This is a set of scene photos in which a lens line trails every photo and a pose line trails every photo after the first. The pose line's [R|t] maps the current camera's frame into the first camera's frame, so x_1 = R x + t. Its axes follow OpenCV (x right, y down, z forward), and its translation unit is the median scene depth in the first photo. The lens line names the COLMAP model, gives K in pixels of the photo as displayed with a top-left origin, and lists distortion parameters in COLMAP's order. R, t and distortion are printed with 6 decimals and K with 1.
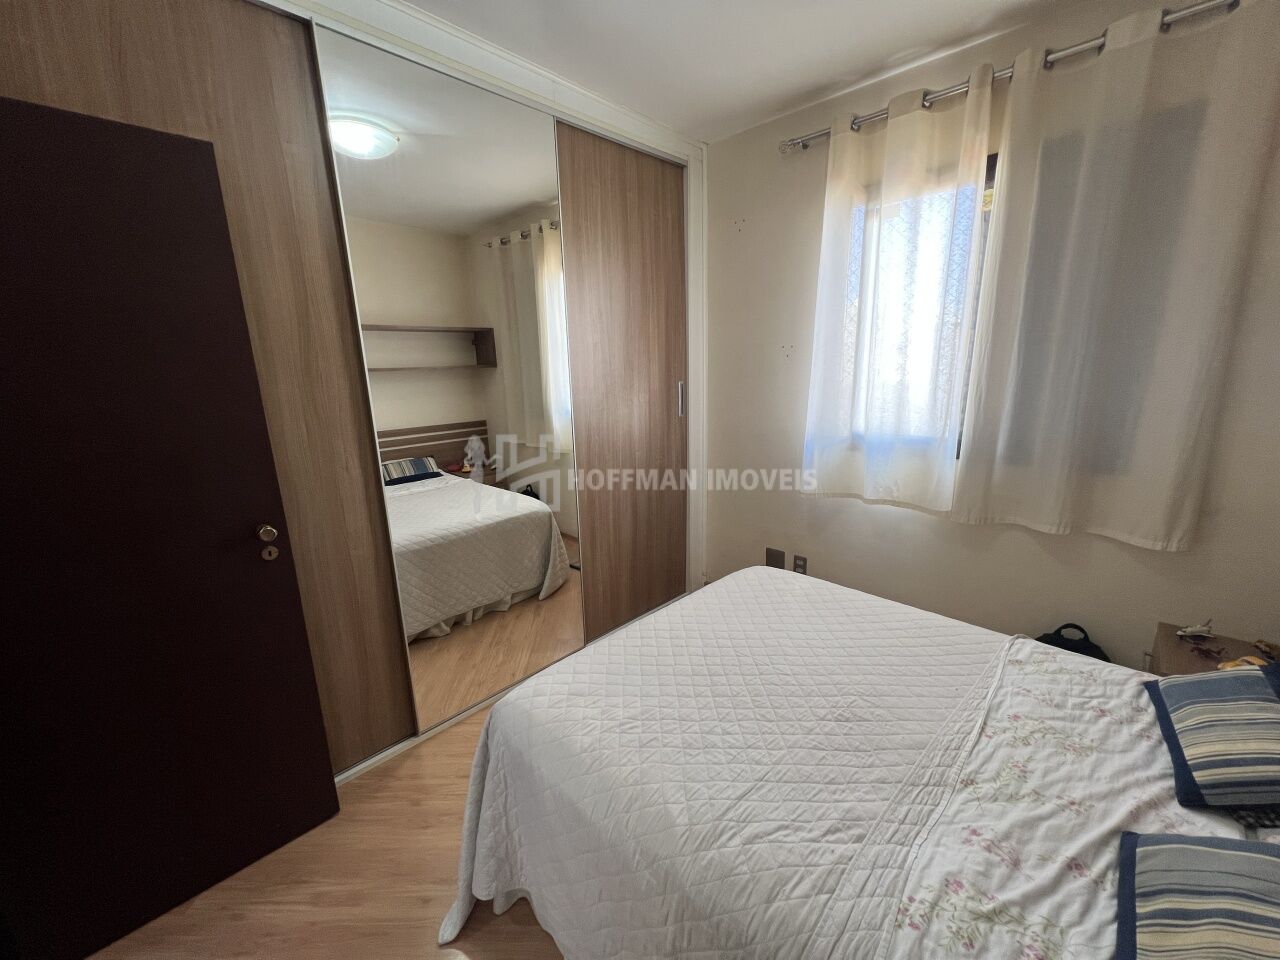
lens RADIAL K [[512.6, 0, 639.9], [0, 512.6, 481.2], [0, 0, 1]] dist [0.002645, 0.000101]
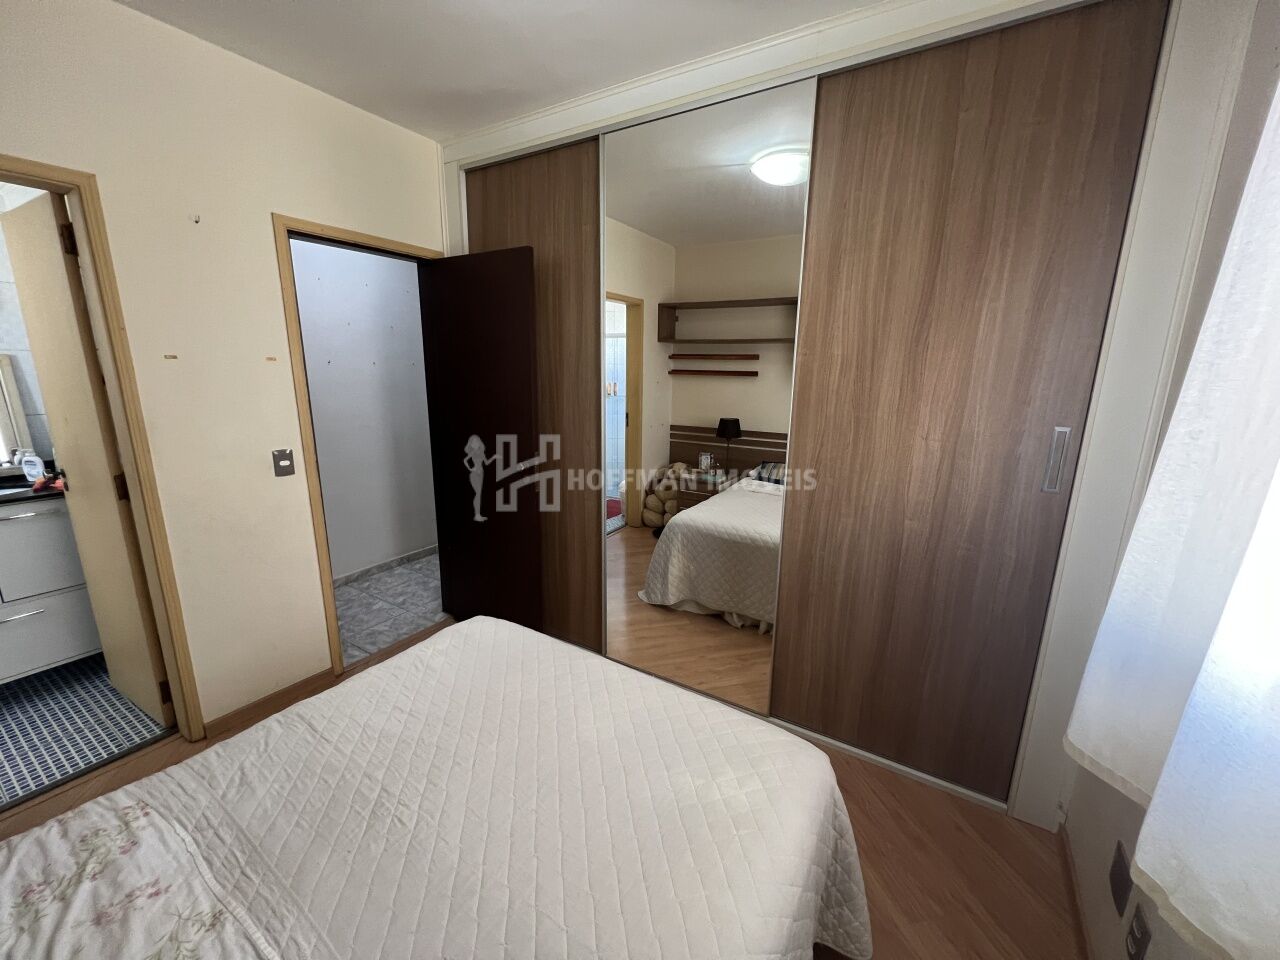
lens RADIAL K [[512.6, 0, 642.1], [0, 512.6, 483.0], [0, 0, 1]] dist [0.002645, 0.000101]
pose [[0.206921, 0.243689, -0.947523, 1.277041], [-0.241601, 0.951216, 0.191878, -0.350835], [0.948057, 0.189219, 0.255702, 1.207220]]
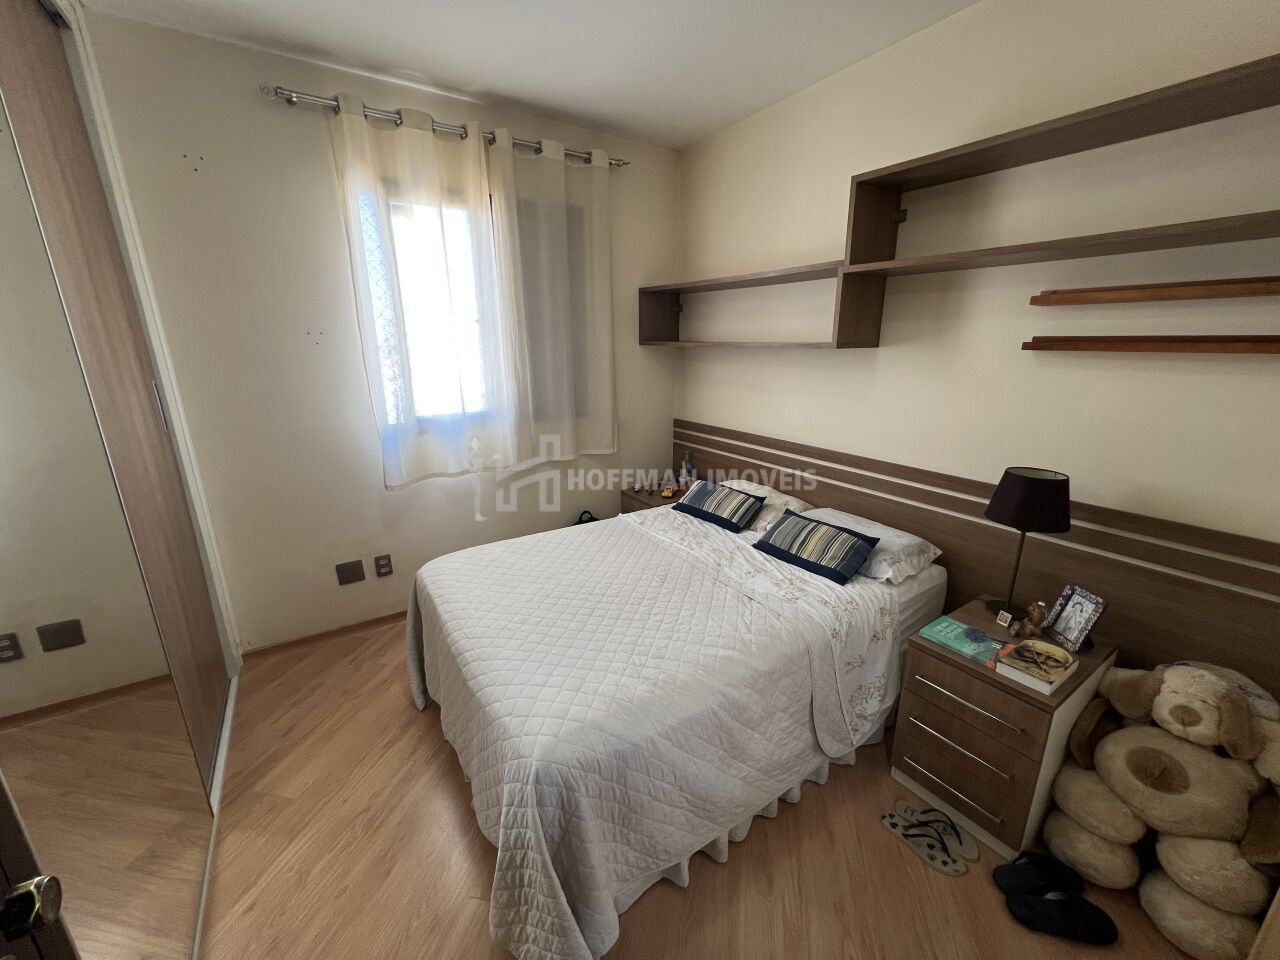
lens RADIAL K [[512.6, 0, 638.1], [0, 512.6, 482.8], [0, 0, 1]] dist [0.002645, 0.000101]
pose [[0.222244, -0.240997, 0.944737, -1.116818], [0.224105, 0.955653, 0.191062, -0.145262], [-0.948886, 0.169258, 0.266397, 0.670032]]
